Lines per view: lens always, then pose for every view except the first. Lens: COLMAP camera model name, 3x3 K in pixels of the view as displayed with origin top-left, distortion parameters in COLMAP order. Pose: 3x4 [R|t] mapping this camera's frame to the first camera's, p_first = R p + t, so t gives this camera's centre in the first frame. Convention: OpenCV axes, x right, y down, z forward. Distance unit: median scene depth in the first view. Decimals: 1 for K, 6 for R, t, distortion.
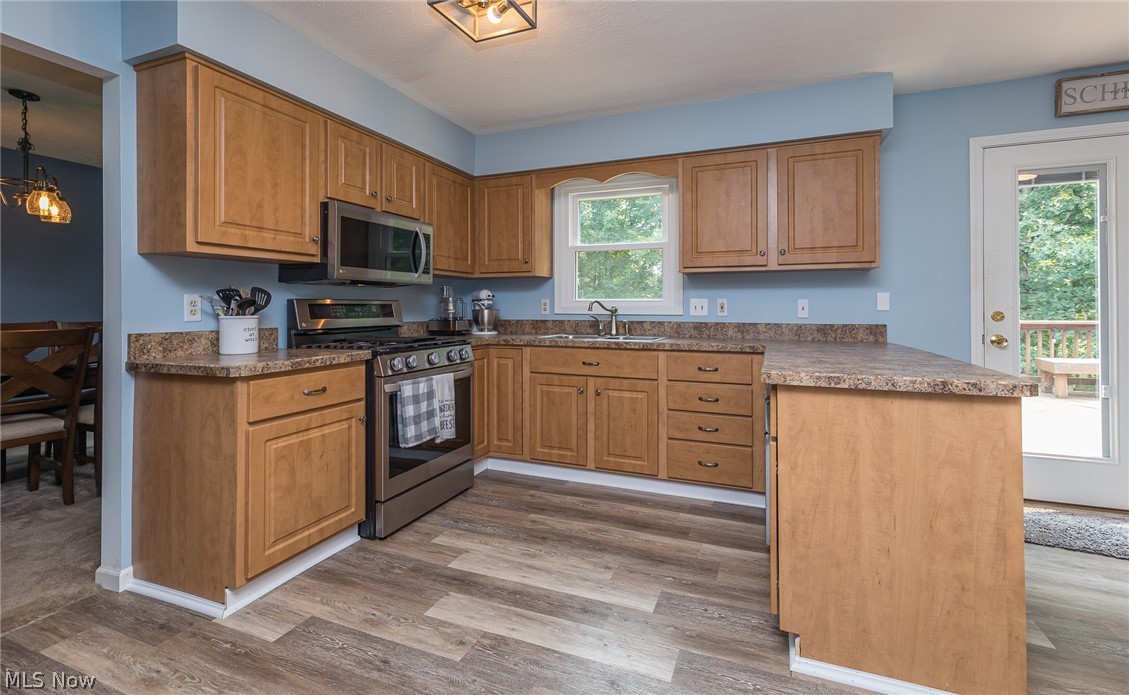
lens RADIAL K [[488.1, 0, 586.4], [0, 488.1, 301.2], [0, 0, 1]] dist [0.011471, -0.000379]
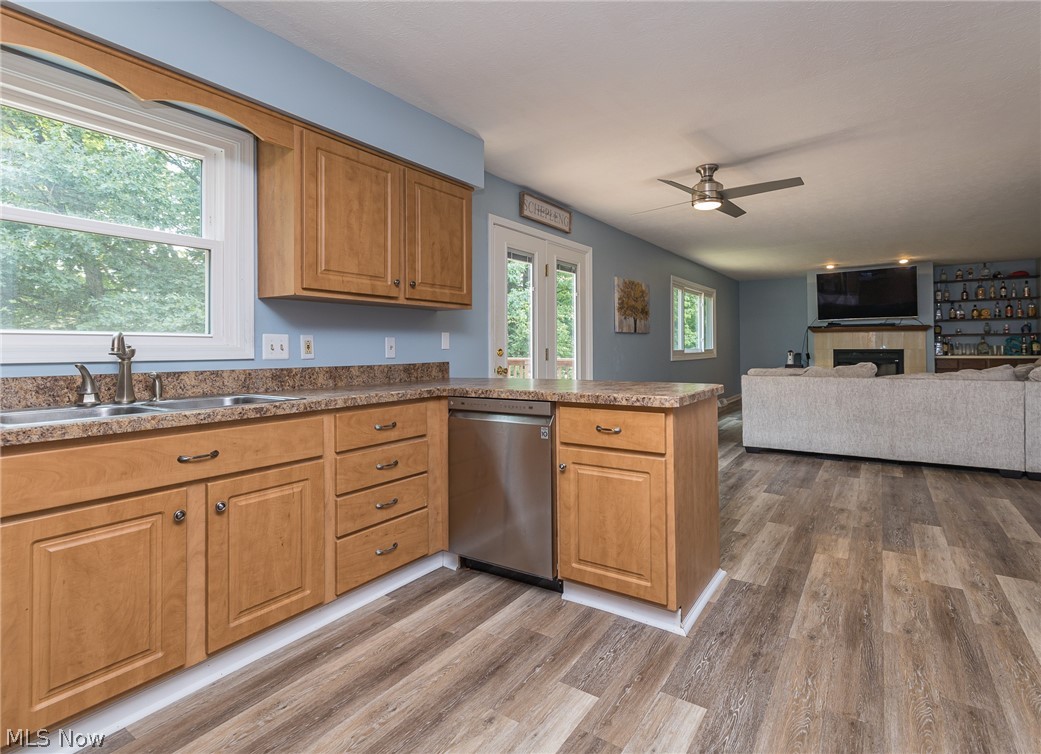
lens RADIAL K [[503.4, 0, 566.7], [0, 503.4, 344.1], [0, 0, 1]] dist [0.005864, -0.000044]
pose [[0.186174, 0.002869, 0.982513, -0.497956], [-0.003704, 0.999991, -0.002219, 0.010584], [-0.982510, -0.003226, 0.186183, 0.593969]]
